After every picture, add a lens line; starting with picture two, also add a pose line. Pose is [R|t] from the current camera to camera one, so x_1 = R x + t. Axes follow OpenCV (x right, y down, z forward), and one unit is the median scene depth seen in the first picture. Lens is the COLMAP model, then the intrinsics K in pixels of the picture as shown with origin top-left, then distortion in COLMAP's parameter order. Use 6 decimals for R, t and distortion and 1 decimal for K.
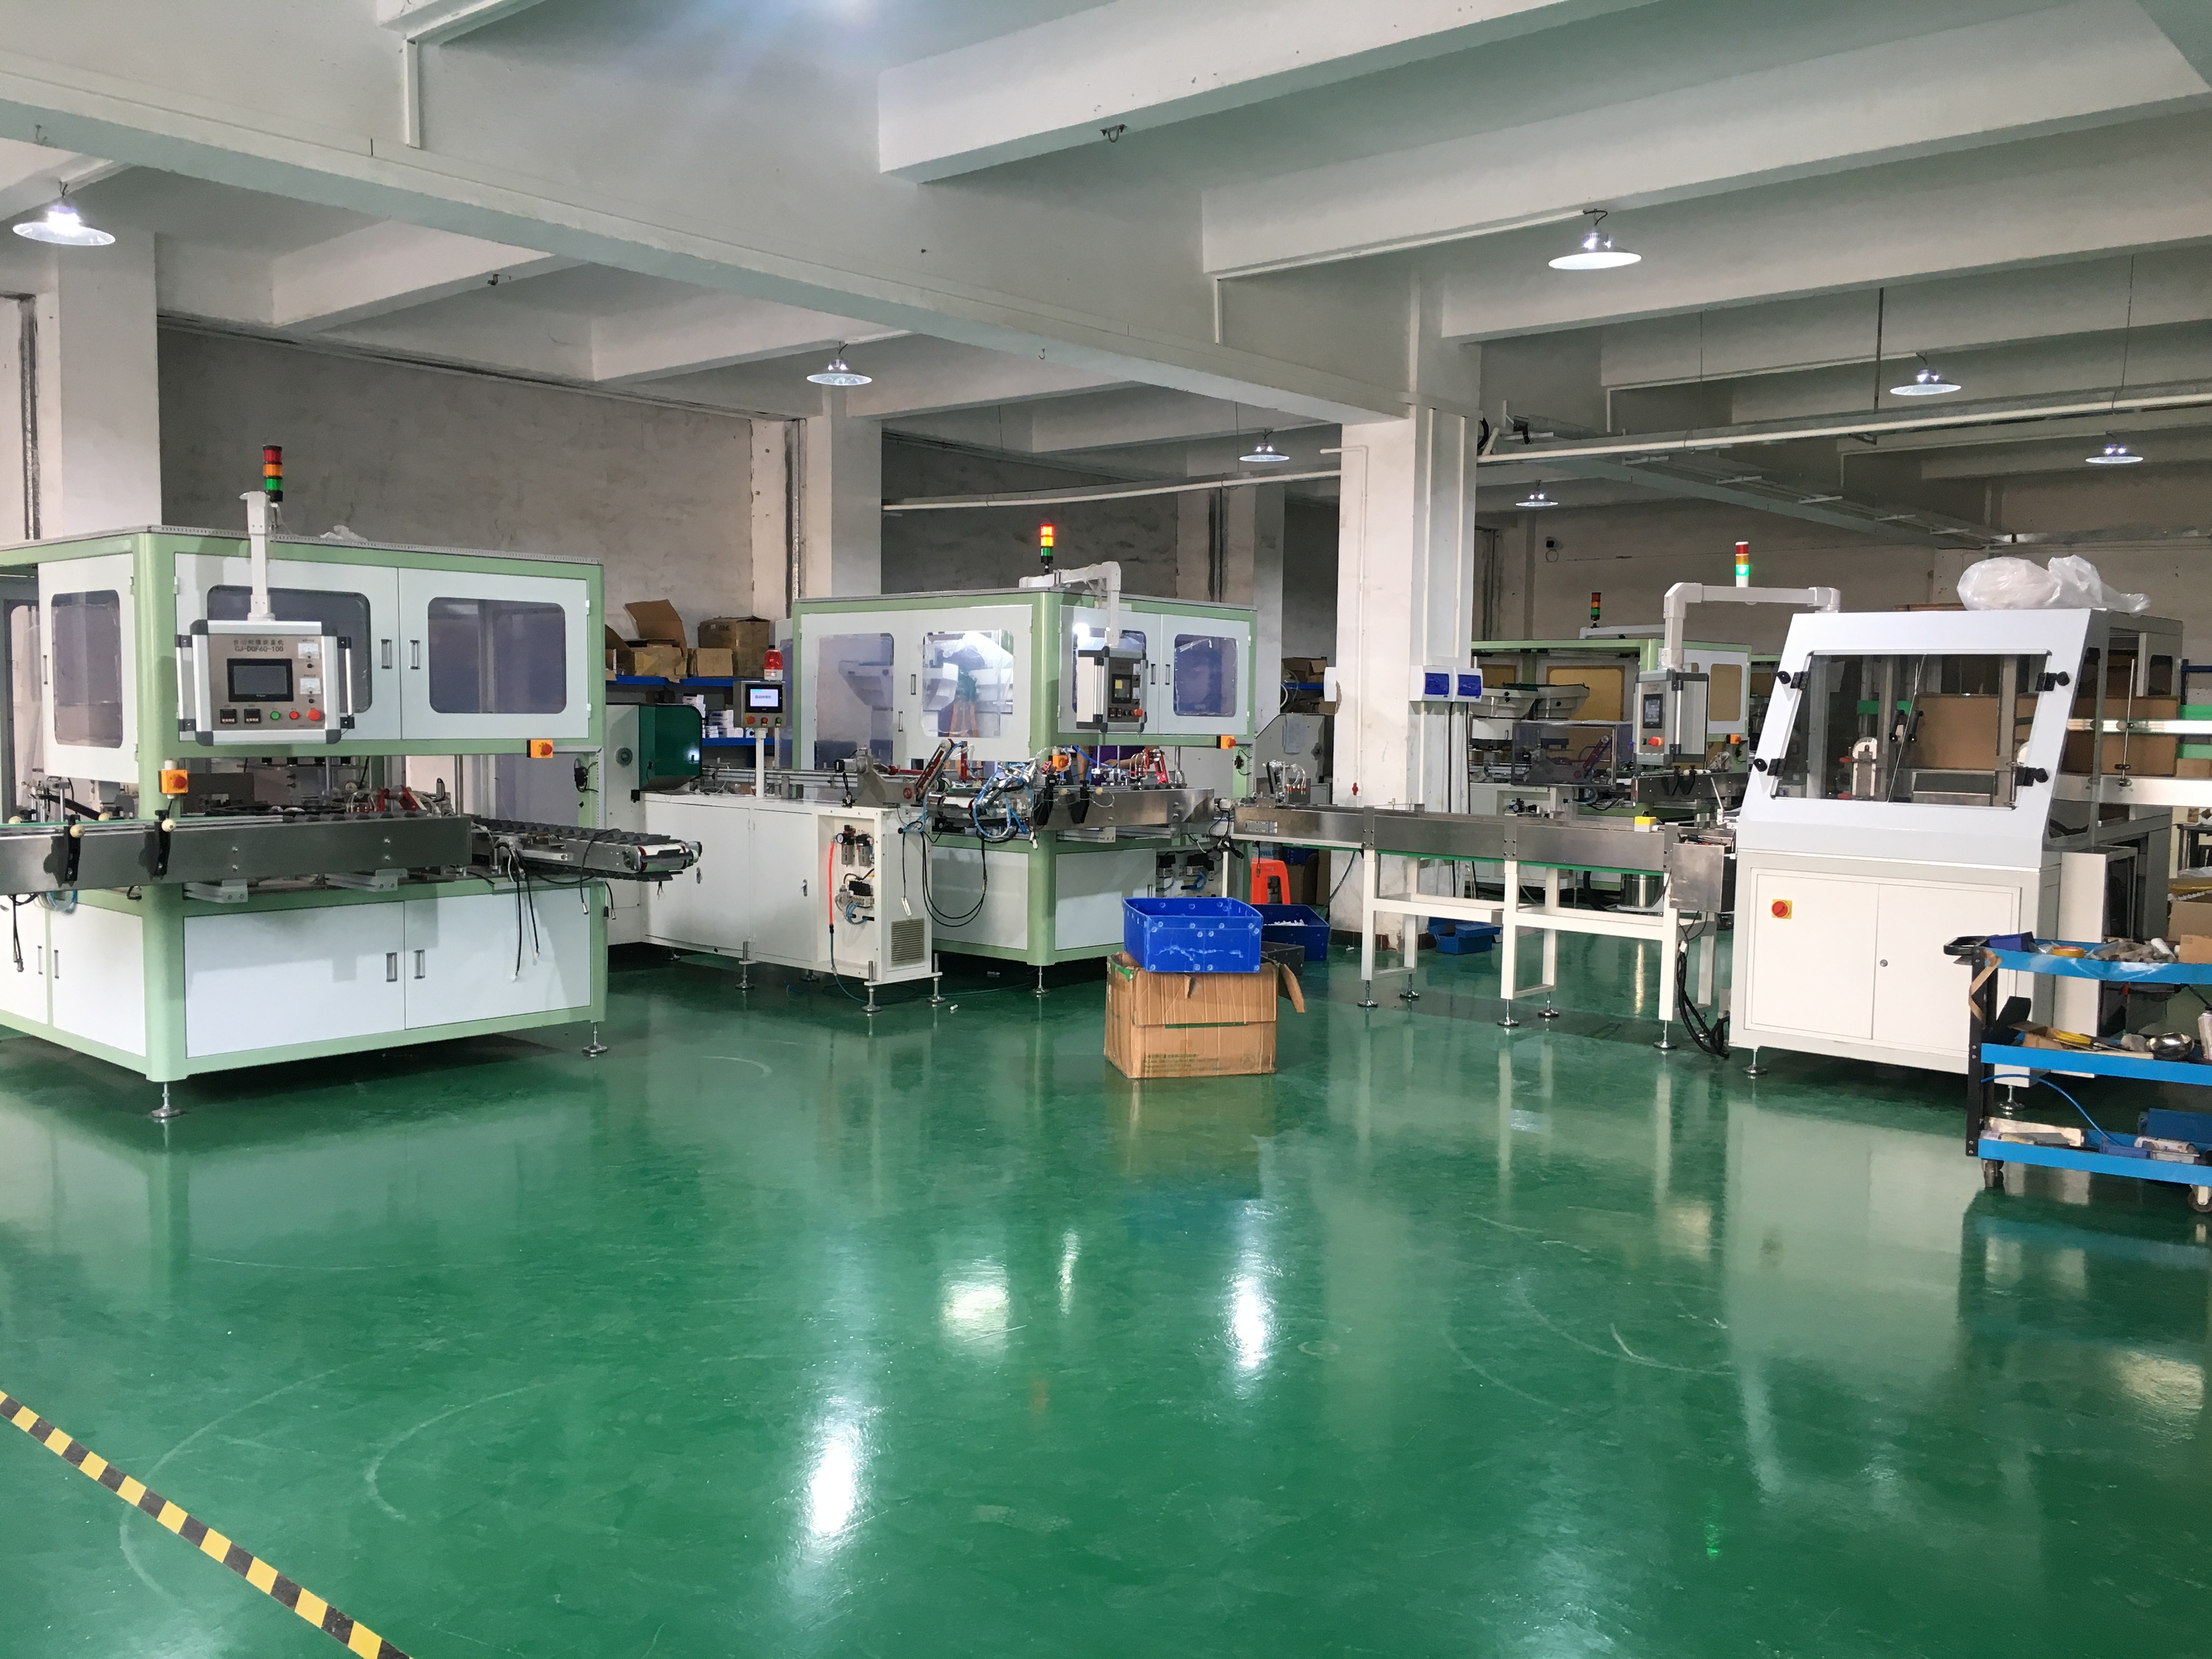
lens RADIAL K [[1876.7, 0, 1106.0], [0, 1876.7, 829.5], [0, 0, 1]] dist [0.084380, -0.106930]
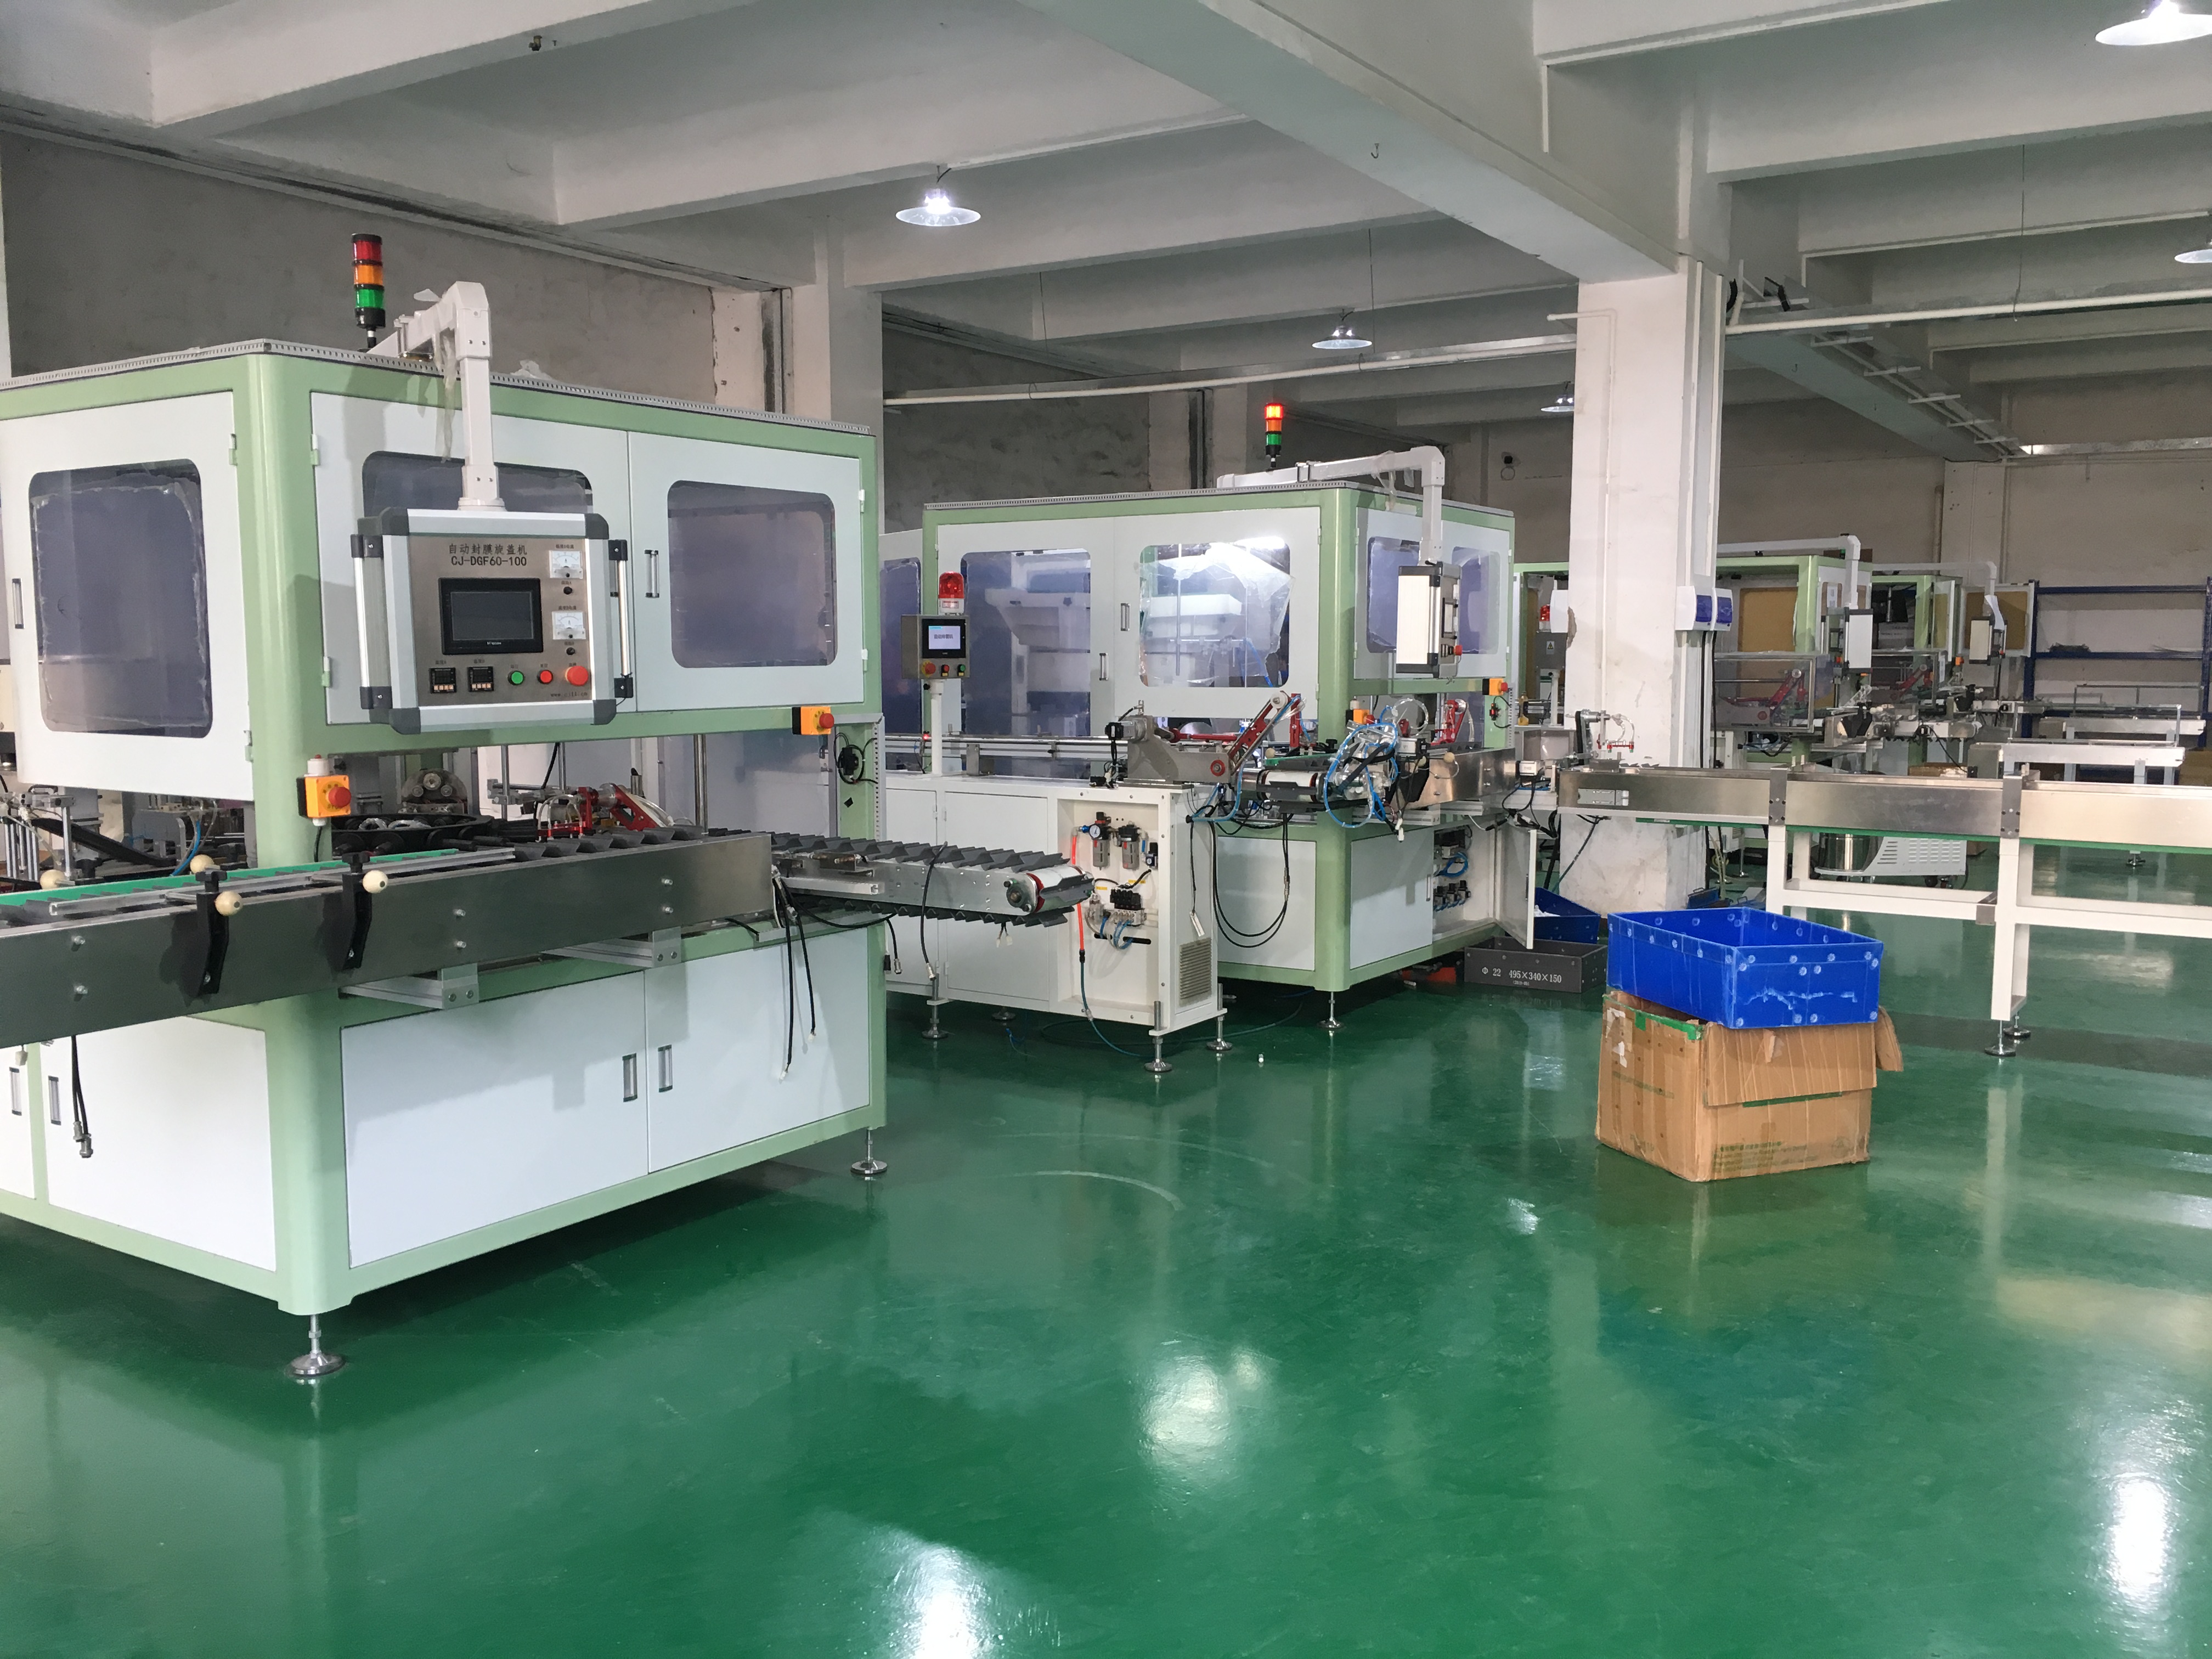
lens RADIAL K [[1876.7, 0, 1106.0], [0, 1876.7, 829.5], [0, 0, 1]] dist [0.084380, -0.106930]
pose [[0.988506, -0.028422, 0.148486, -0.267084], [0.023435, 0.999105, 0.035226, -0.023140], [-0.149354, -0.031341, 0.988287, 0.313351]]
